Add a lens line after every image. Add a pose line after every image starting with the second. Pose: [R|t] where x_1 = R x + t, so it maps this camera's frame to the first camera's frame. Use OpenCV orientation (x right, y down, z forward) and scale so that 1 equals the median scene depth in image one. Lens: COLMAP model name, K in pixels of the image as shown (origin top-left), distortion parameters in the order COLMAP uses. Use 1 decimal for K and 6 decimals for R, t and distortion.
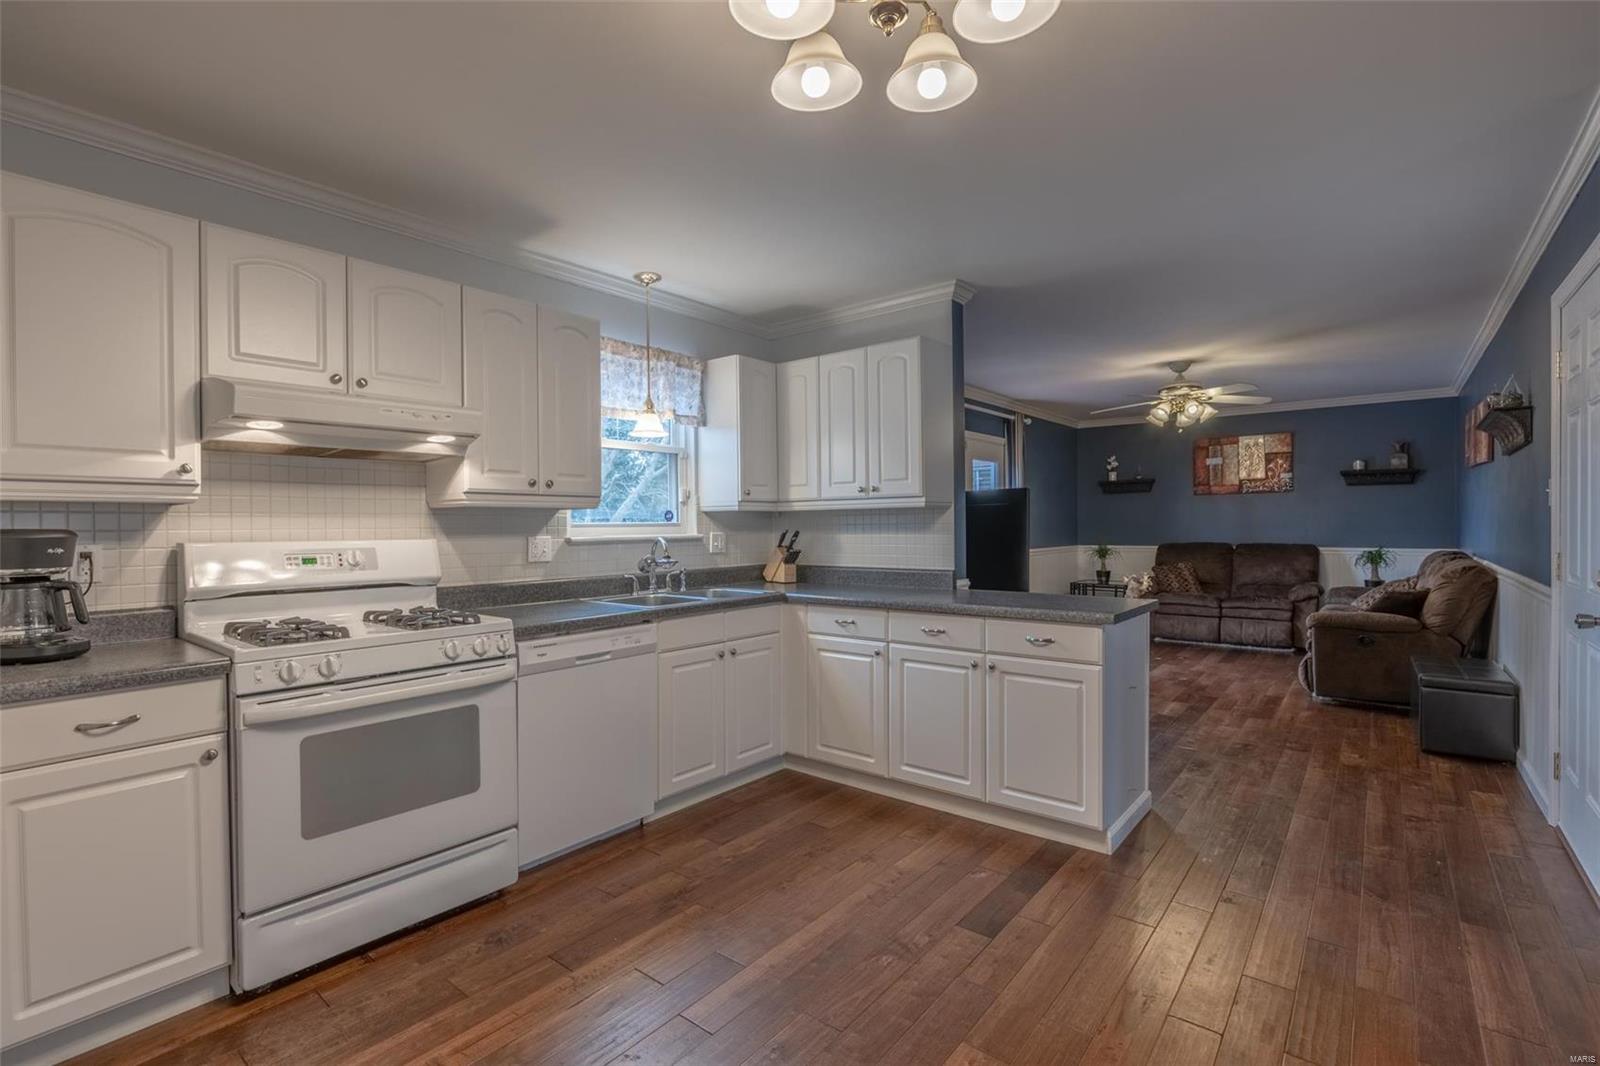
lens RADIAL K [[733.1, 0, 796.2], [0, 733.1, 530.2], [0, 0, 1]] dist [-0.000669, 0.000324]
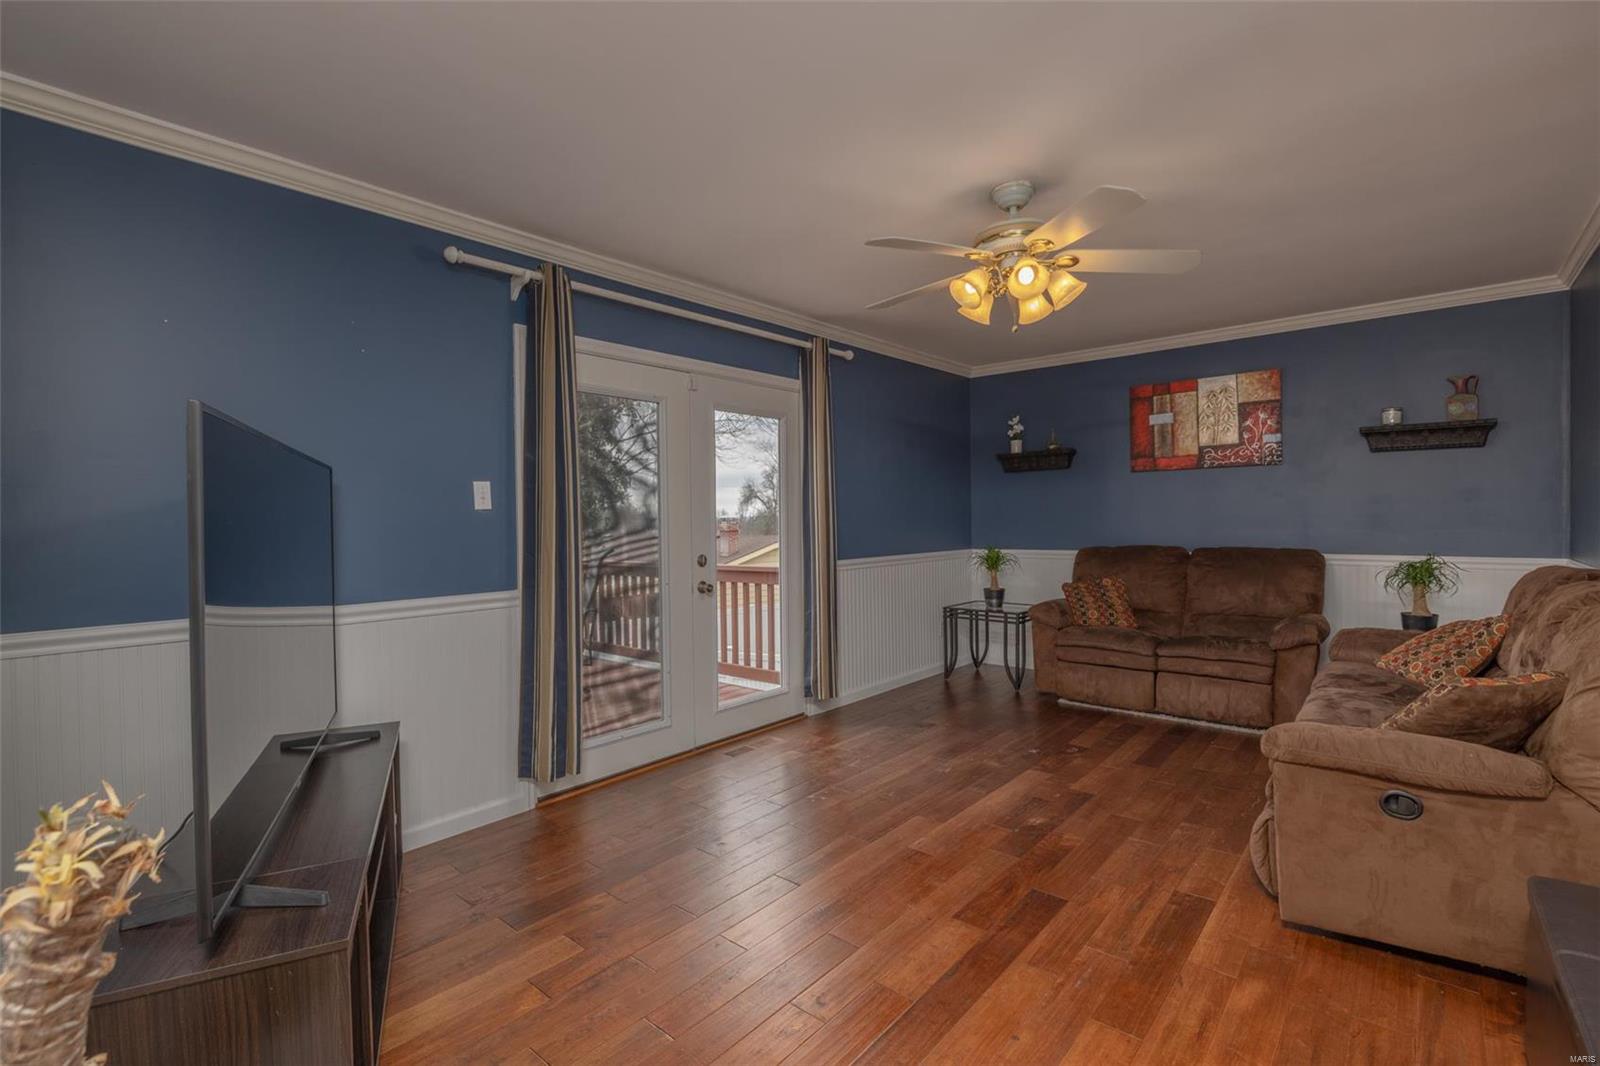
lens RADIAL K [[733.1, 0, 796.2], [0, 733.1, 530.2], [0, 0, 1]] dist [-0.000669, 0.000324]
pose [[0.999445, -0.005292, -0.032901, 0.563645], [0.005507, 0.999964, 0.006459, -0.005717], [0.032866, -0.006637, 0.999438, 0.721717]]
